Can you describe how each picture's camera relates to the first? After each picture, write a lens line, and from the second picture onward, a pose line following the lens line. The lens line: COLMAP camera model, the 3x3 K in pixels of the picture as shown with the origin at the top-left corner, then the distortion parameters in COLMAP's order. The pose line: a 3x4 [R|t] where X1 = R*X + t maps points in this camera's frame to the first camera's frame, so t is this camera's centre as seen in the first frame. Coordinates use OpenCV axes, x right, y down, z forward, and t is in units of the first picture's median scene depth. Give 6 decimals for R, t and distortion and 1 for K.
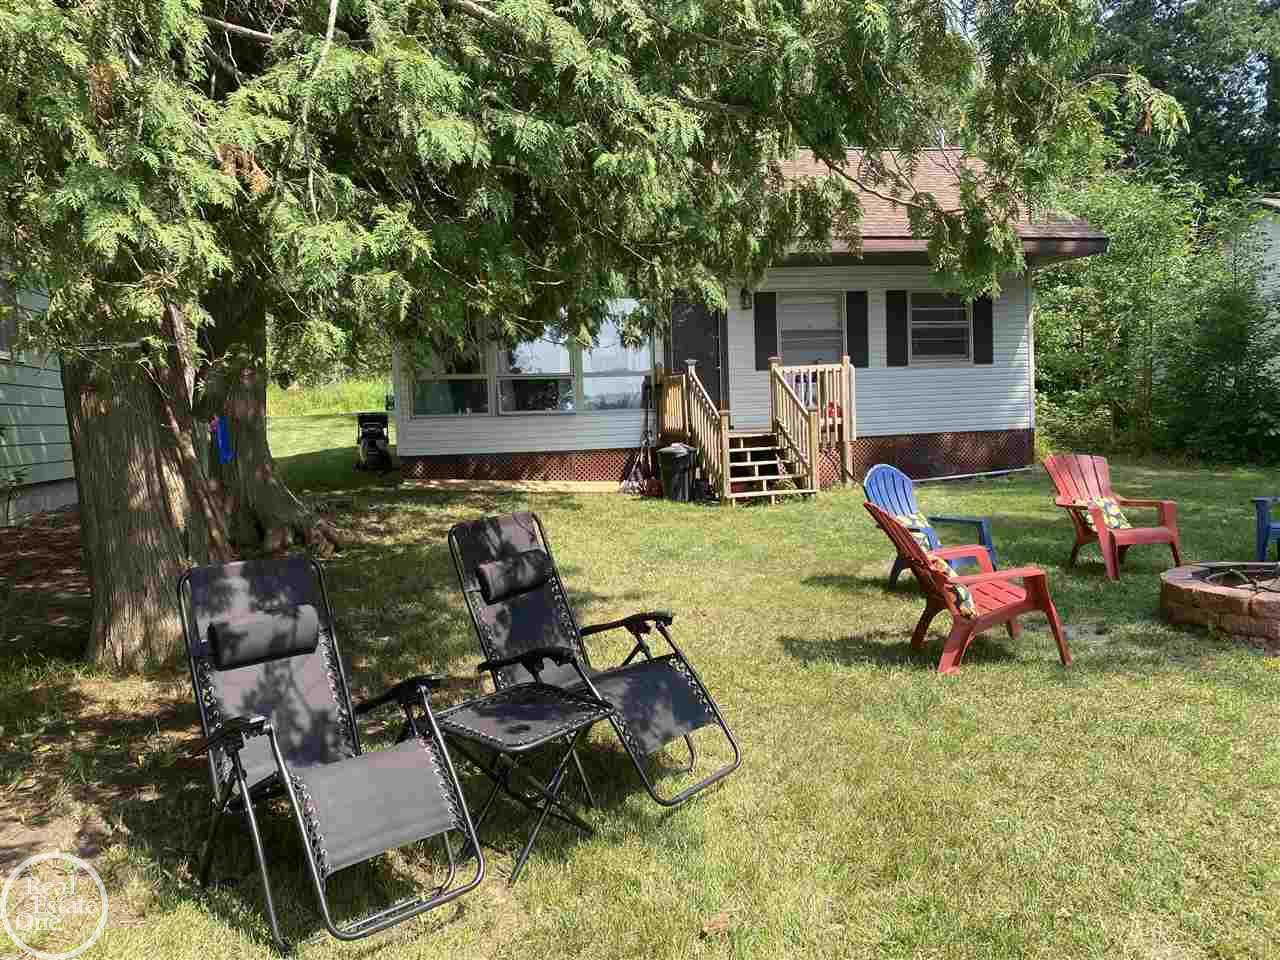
lens RADIAL K [[949.4, 0, 641.3], [0, 949.4, 479.2], [0, 0, 1]] dist [-0.002279, -0.000544]
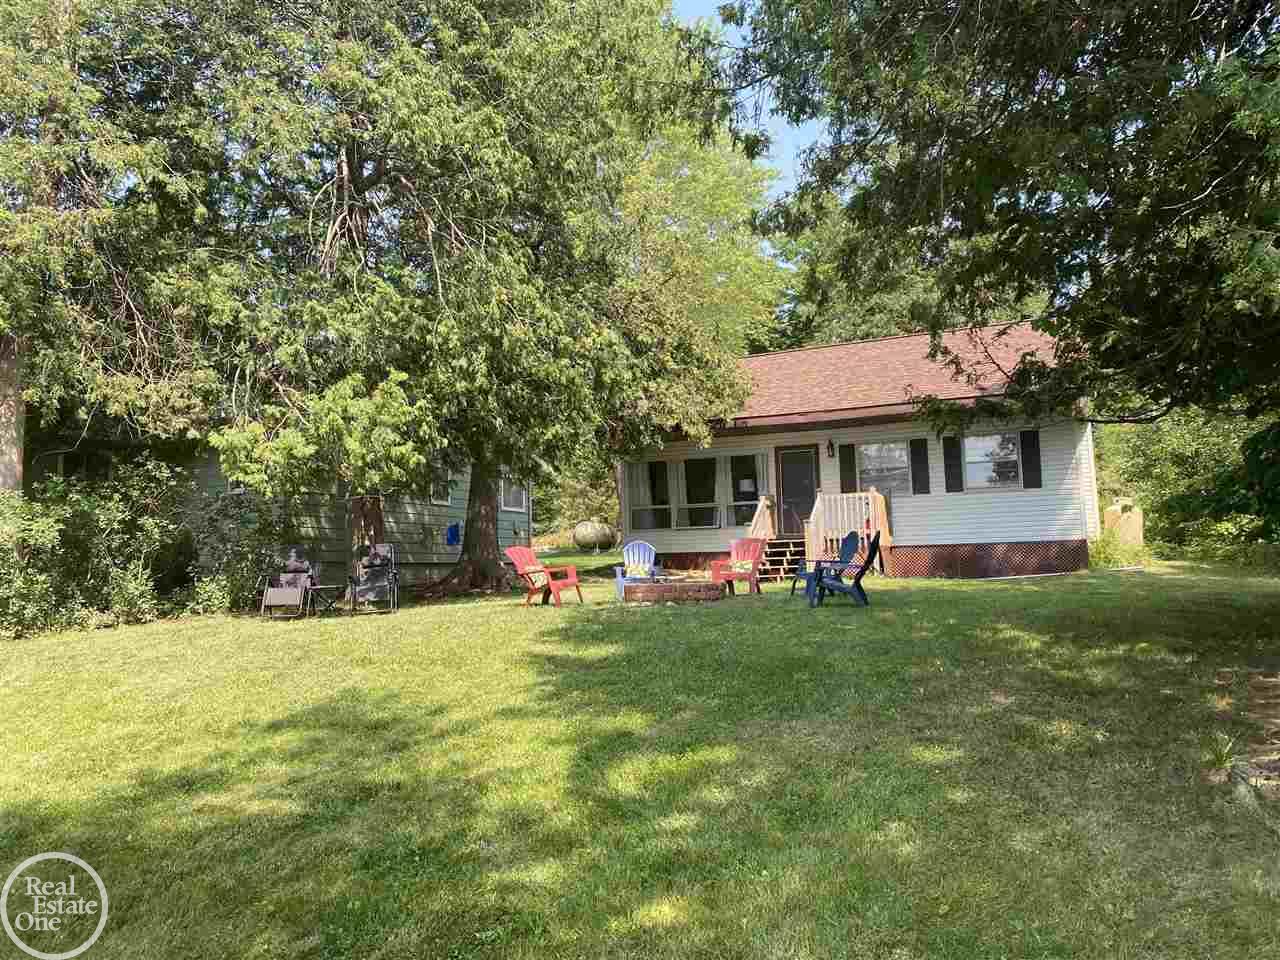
lens RADIAL K [[949.4, 0, 638.1], [0, 949.4, 479.5], [0, 0, 1]] dist [-0.002279, -0.000544]
pose [[0.772058, -0.045623, -0.633913, 0.795451], [-0.047934, 0.990399, -0.129659, 0.058343], [0.633742, 0.130490, 0.762459, -0.296546]]
